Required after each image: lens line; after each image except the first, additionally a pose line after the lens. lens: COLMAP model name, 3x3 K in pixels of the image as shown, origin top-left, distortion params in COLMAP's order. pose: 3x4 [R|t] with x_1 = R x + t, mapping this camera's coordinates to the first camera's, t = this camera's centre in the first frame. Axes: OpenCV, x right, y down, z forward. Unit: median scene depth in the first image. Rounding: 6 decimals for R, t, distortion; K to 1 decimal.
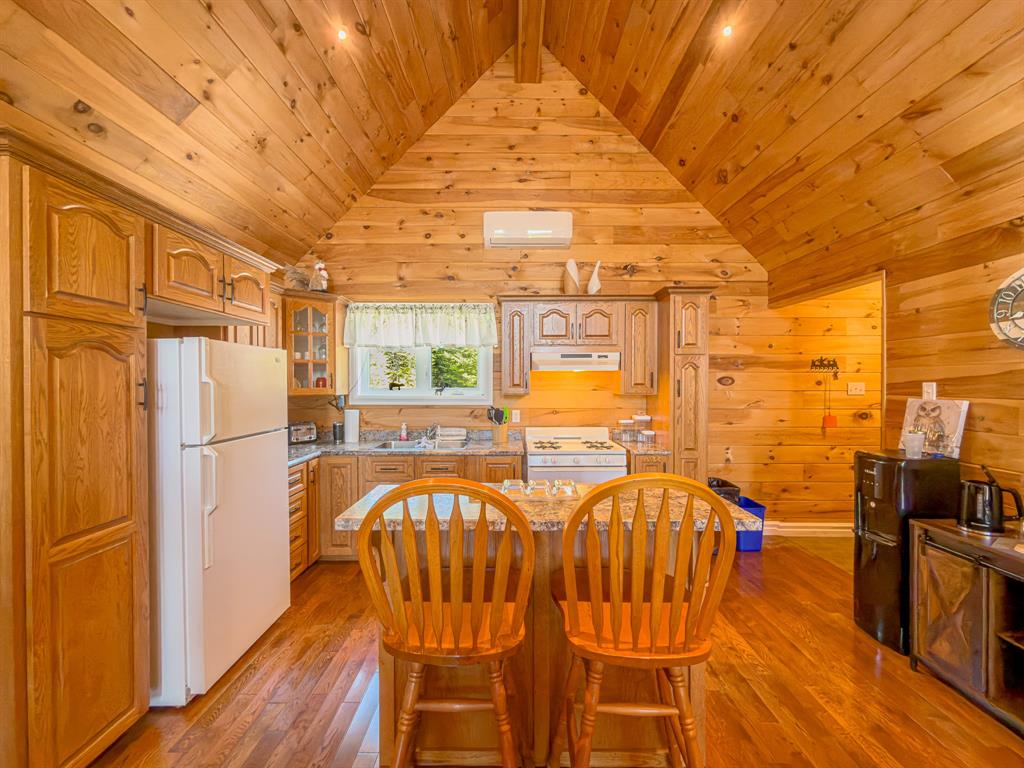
lens RADIAL K [[410.2, 0, 513.8], [0, 410.2, 384.0], [0, 0, 1]] dist [0.000934, -0.000514]
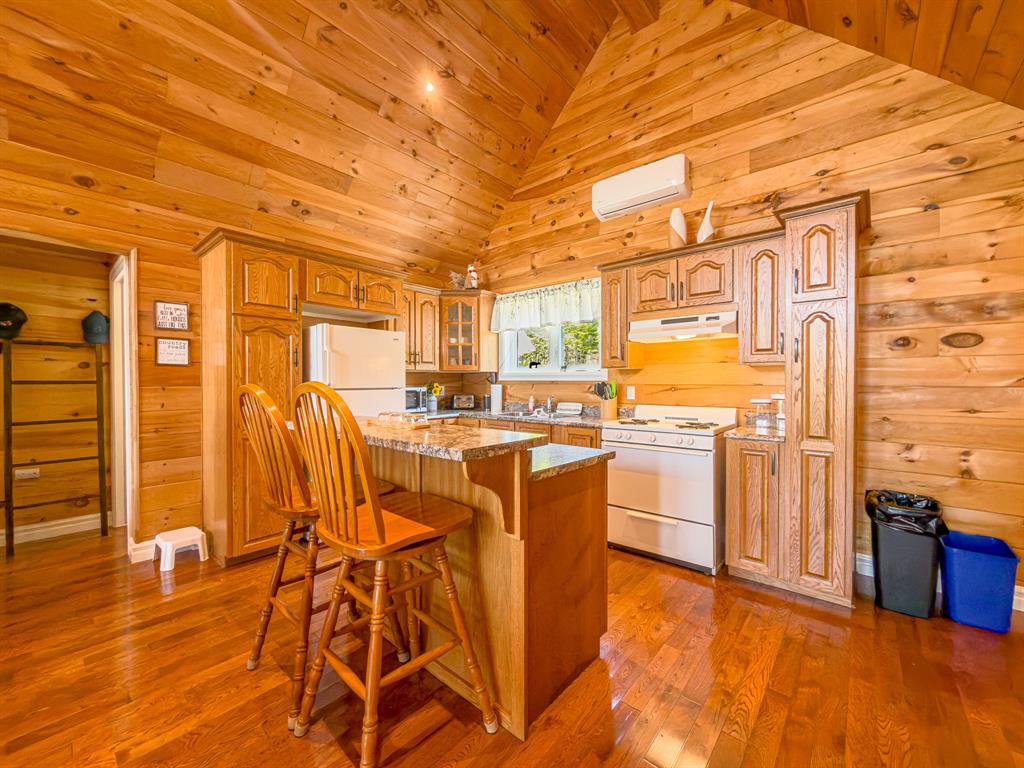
lens RADIAL K [[410.2, 0, 512.3], [0, 410.2, 384.6], [0, 0, 1]] dist [0.000934, -0.000514]
pose [[0.759051, 0.004200, -0.651018, 0.427179], [-0.002320, 0.999990, 0.003747, 0.059720], [0.651027, -0.001334, 0.759053, 0.121057]]
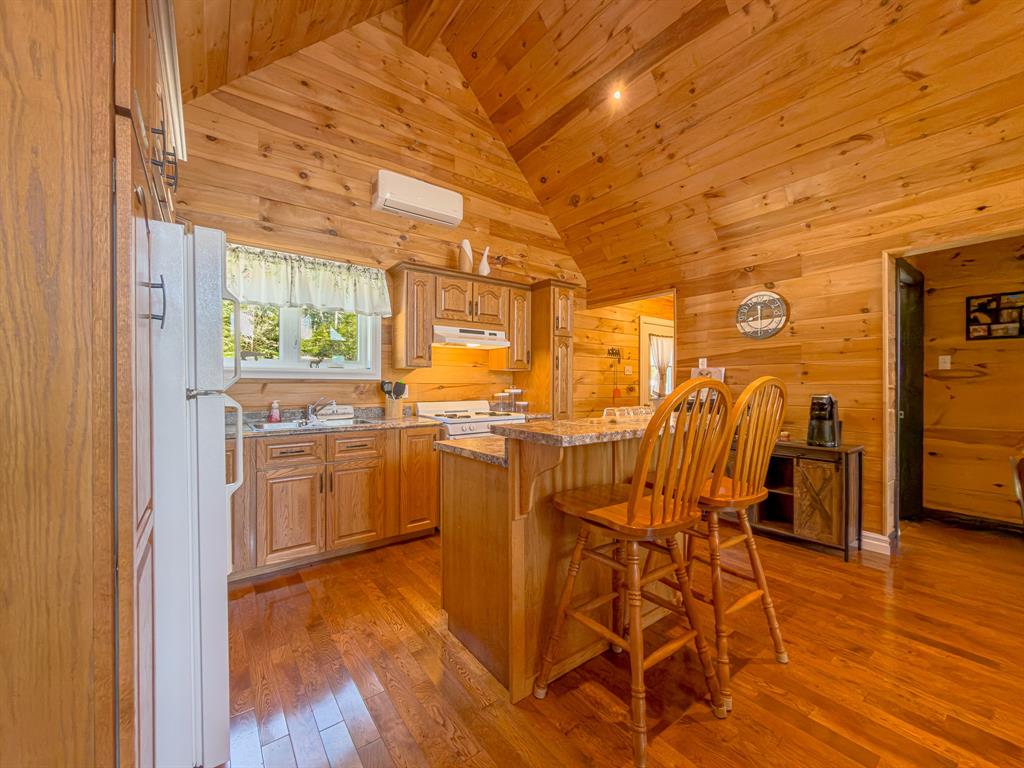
lens RADIAL K [[410.2, 0, 511.3], [0, 410.2, 384.5], [0, 0, 1]] dist [0.000934, -0.000514]
pose [[0.798986, 0.001256, 0.601348, -0.388527], [0.001383, 0.999991, -0.003926, 0.069075], [-0.601348, 0.003969, 0.798977, 0.087987]]
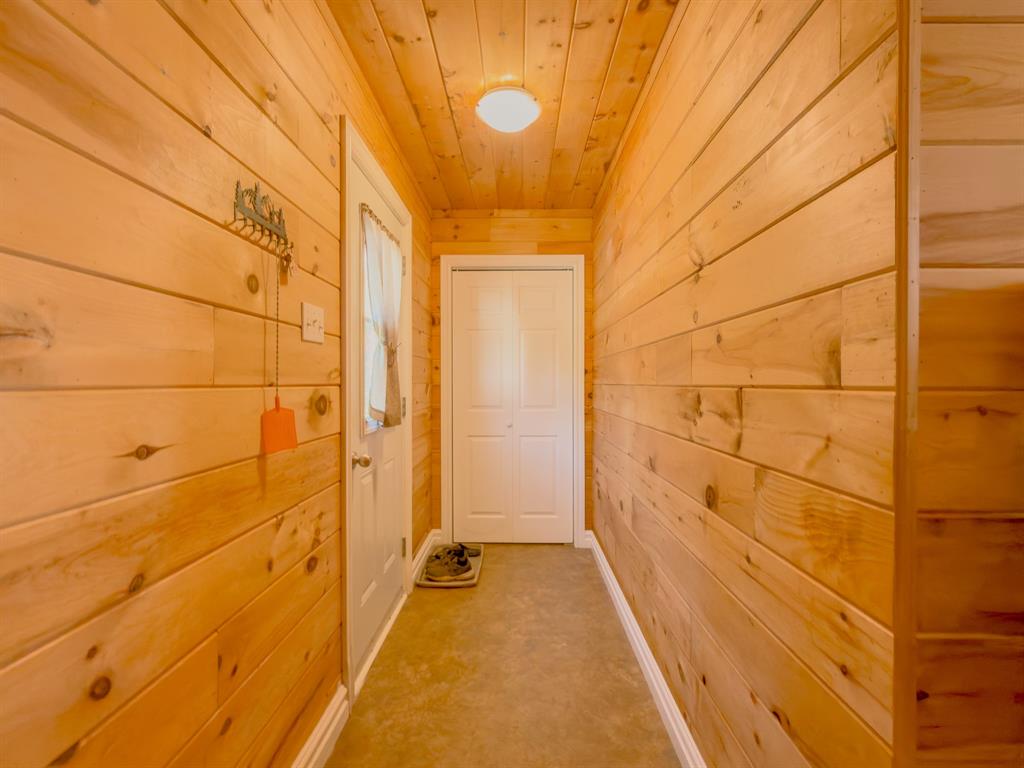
lens RADIAL K [[500.4, 0, 512.6], [0, 500.4, 384.9], [0, 0, 1]] dist [0.000543, 0.000238]
pose [[0.010086, -0.006076, 0.999931, 0.450539], [0.005962, 0.999964, 0.006016, 0.061950], [-0.999931, 0.005901, 0.010122, 0.866555]]
